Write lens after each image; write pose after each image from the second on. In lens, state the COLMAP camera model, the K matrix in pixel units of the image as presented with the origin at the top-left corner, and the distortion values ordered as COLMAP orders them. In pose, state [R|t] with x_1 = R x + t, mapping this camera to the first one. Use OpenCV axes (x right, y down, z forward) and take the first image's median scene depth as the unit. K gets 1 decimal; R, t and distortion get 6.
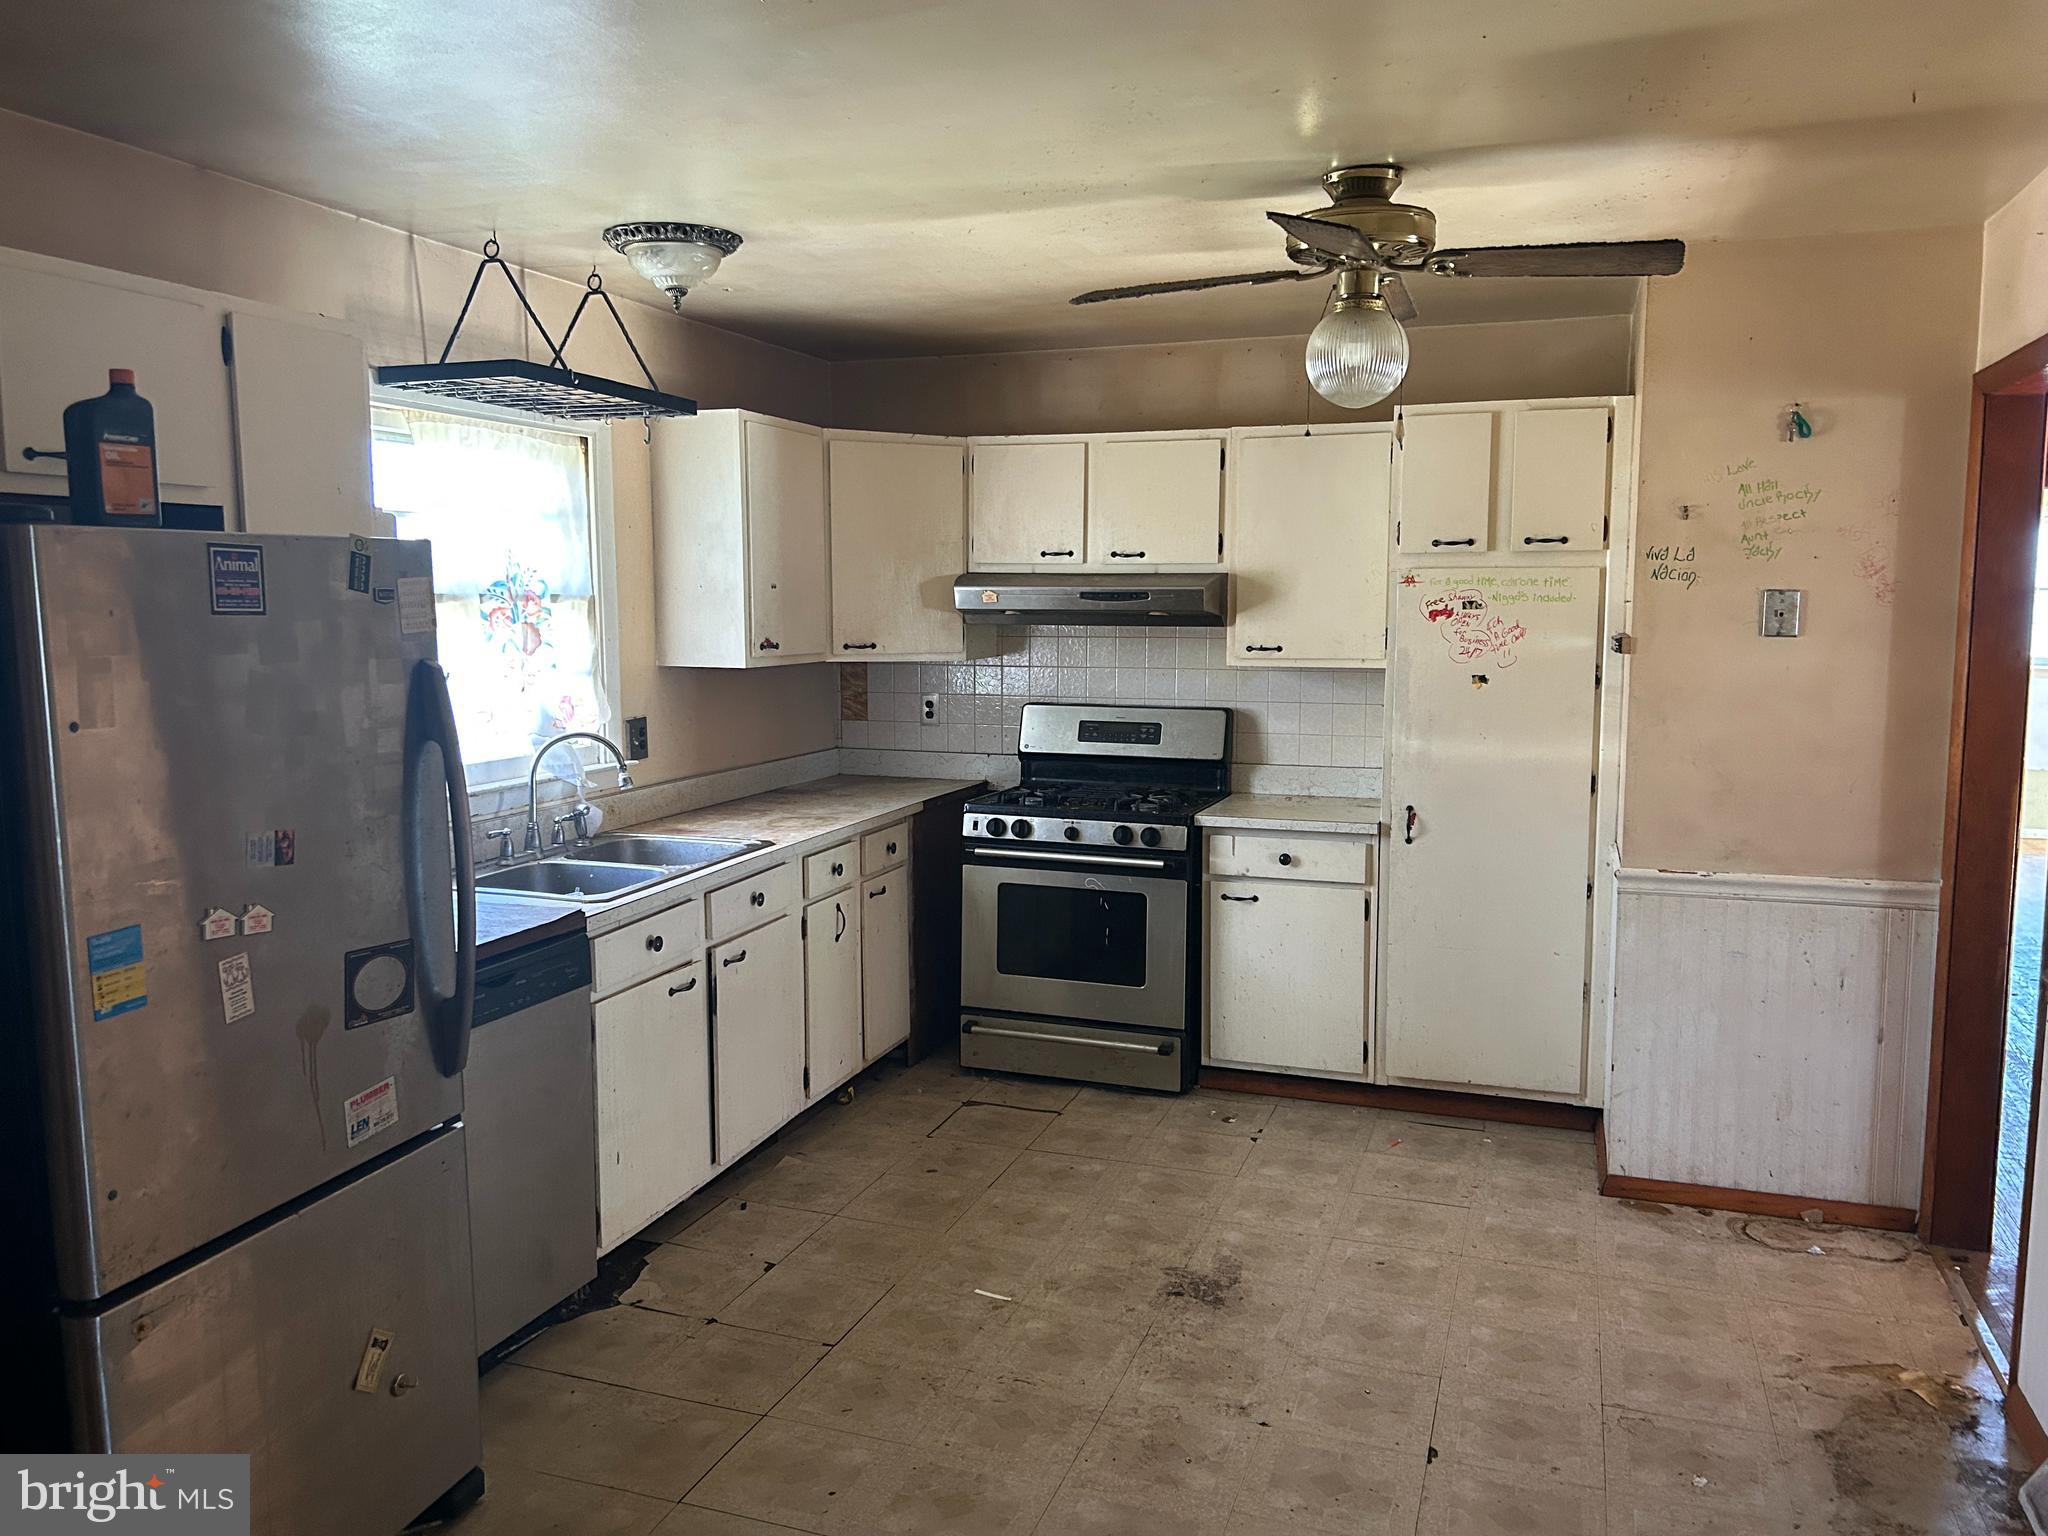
lens RADIAL K [[1537.1, 0, 1020.9], [0, 1537.1, 767.7], [0, 0, 1]] dist [0.034122, -0.022156]
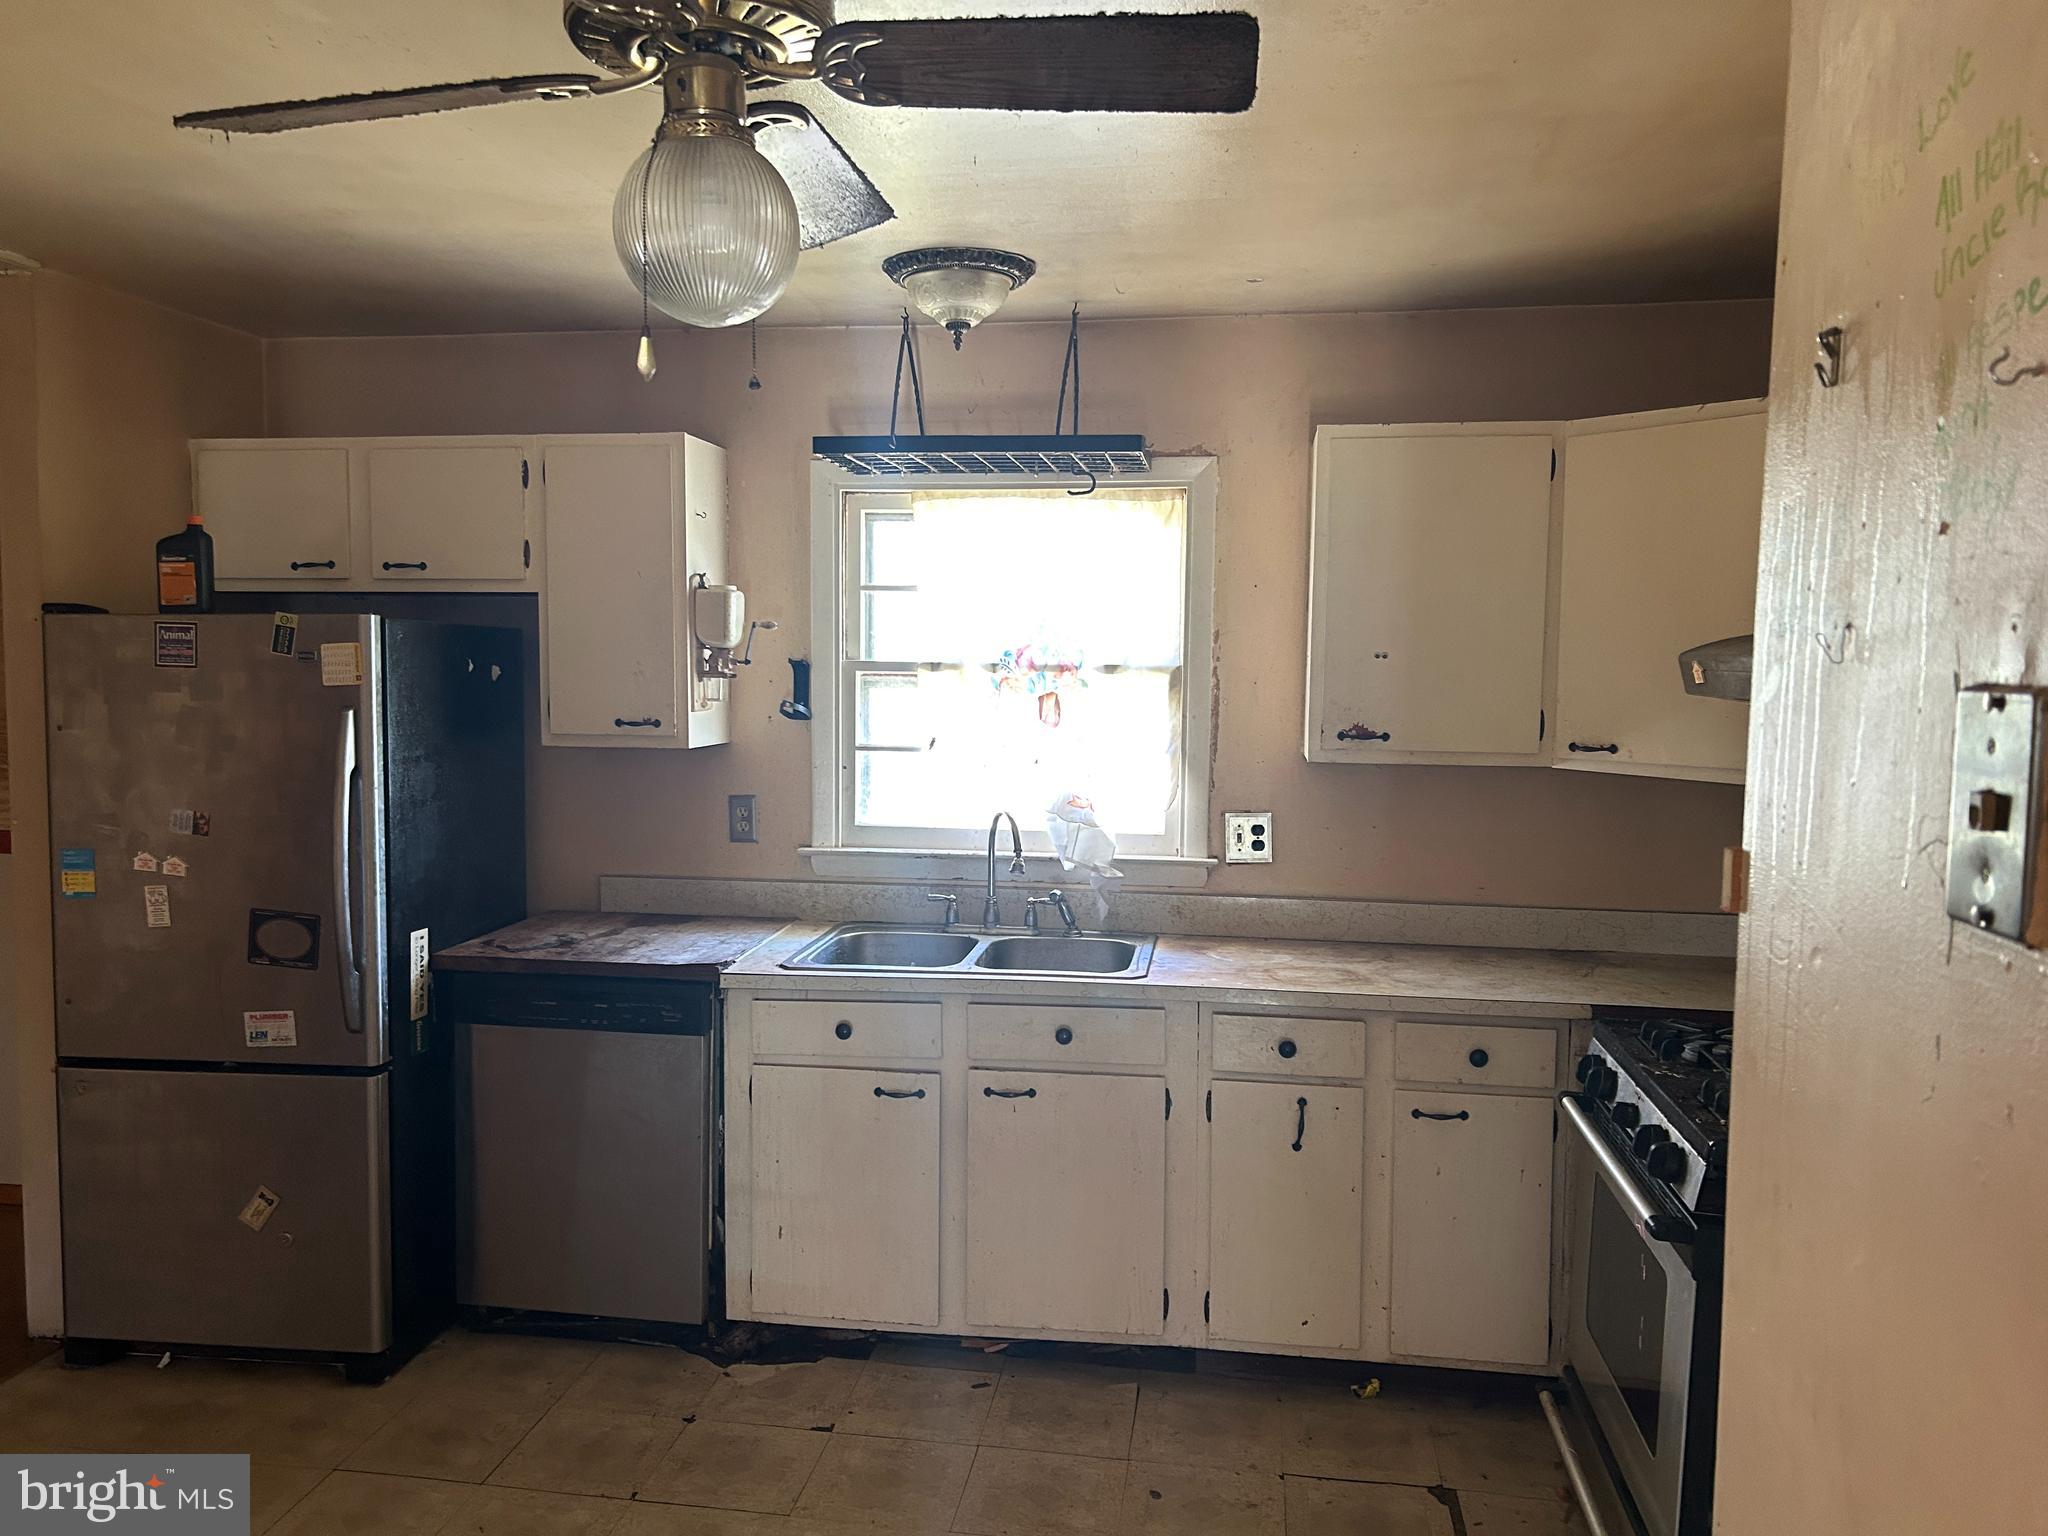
lens RADIAL K [[1537.1, 0, 1018.5], [0, 1537.1, 780.2], [0, 0, 1]] dist [0.034122, -0.022156]
pose [[0.182223, 0.076569, -0.980271, 1.032497], [-0.120073, 0.991235, 0.055104, -0.152919], [0.975898, 0.107663, 0.189819, 1.358150]]
